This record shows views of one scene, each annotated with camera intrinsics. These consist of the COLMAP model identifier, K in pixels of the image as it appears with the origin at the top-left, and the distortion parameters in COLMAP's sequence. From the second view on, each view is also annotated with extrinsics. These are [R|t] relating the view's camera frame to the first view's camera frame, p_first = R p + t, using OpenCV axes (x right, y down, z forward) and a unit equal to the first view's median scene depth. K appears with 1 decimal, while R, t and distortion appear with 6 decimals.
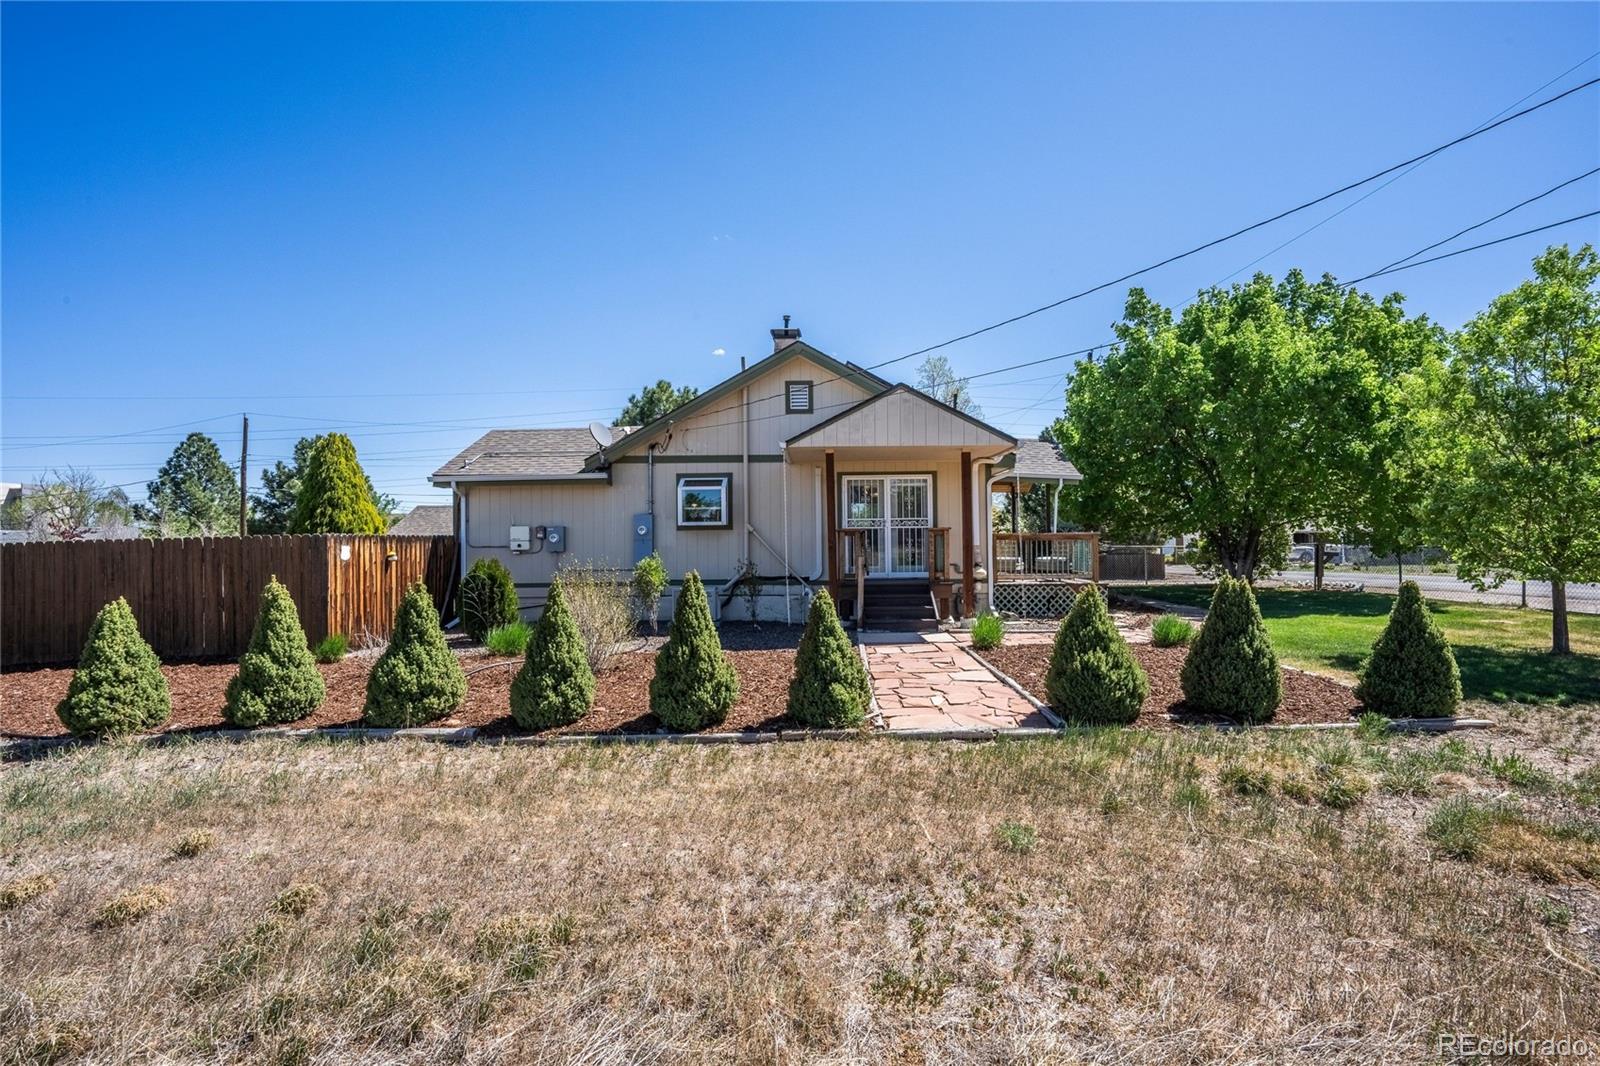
lens RADIAL K [[735.3, 0, 800.0], [0, 735.3, 533.0], [0, 0, 1]] dist [0.000204, 0.000003]
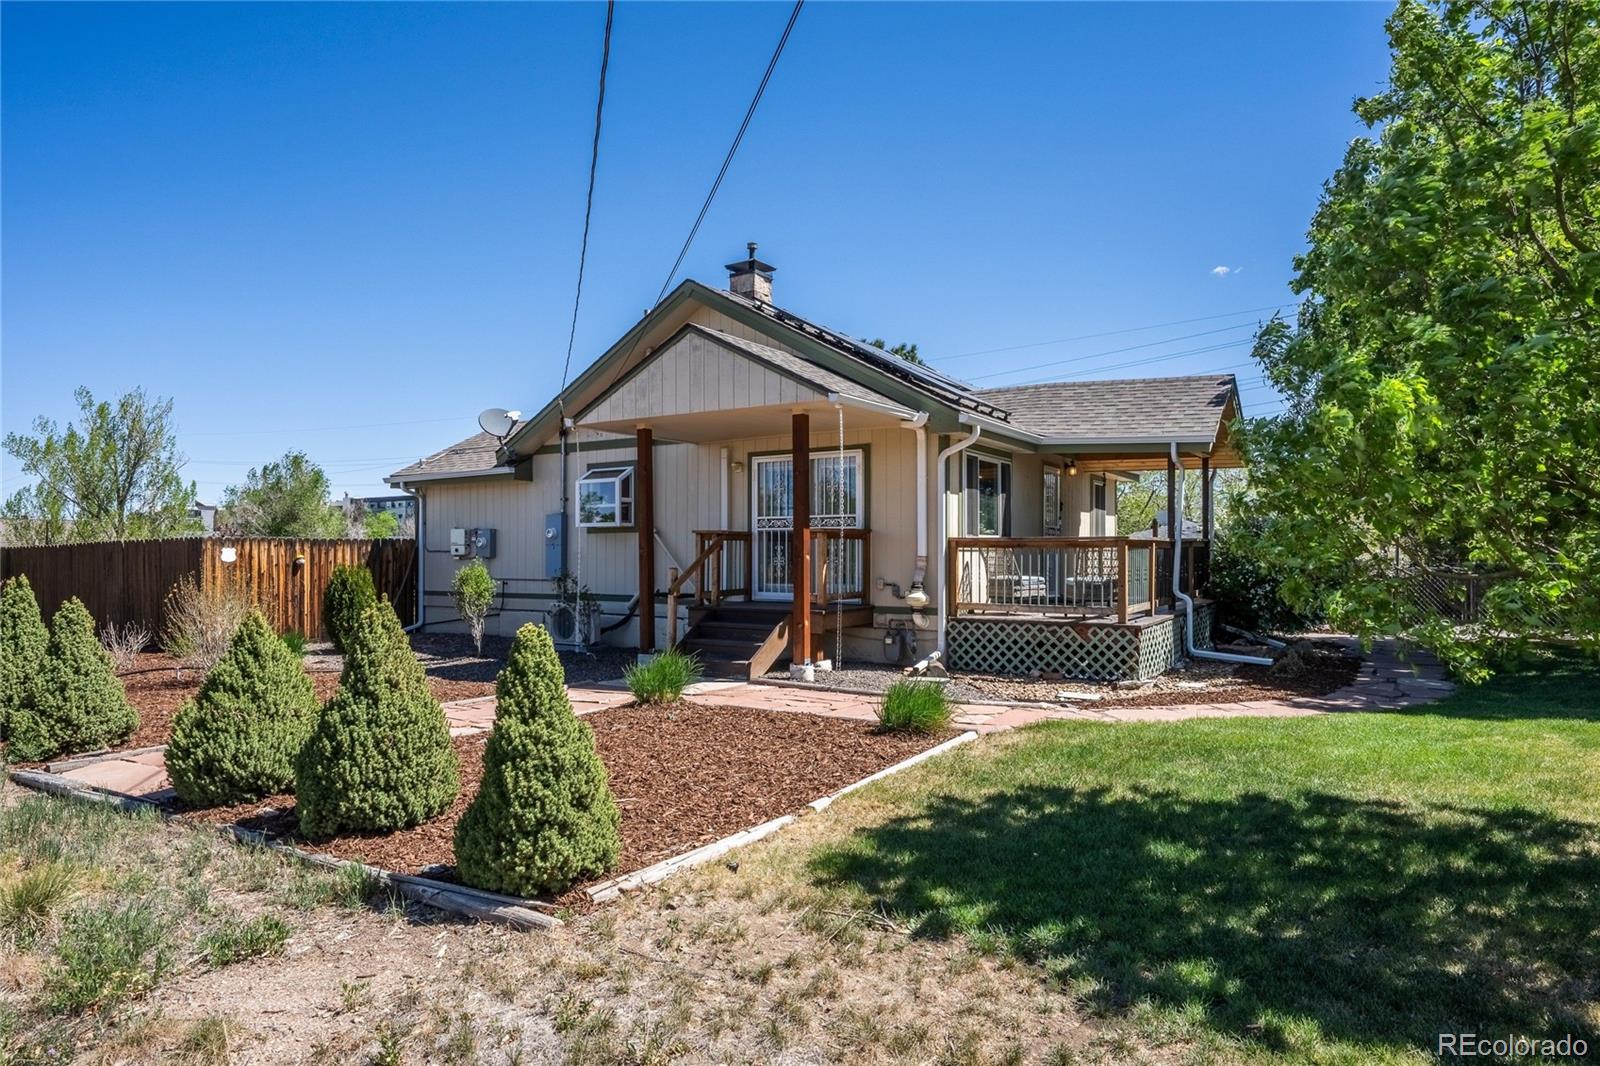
lens RADIAL K [[925.6, 0, 800.0], [0, 925.6, 533.0], [0, 0, 1]] dist [-0.001763, -0.000236]
pose [[0.840950, -0.000724, -0.541113, 0.599703], [-0.001938, 0.999989, -0.004349, 0.000379], [0.541110, 0.004705, 0.840939, 0.263203]]
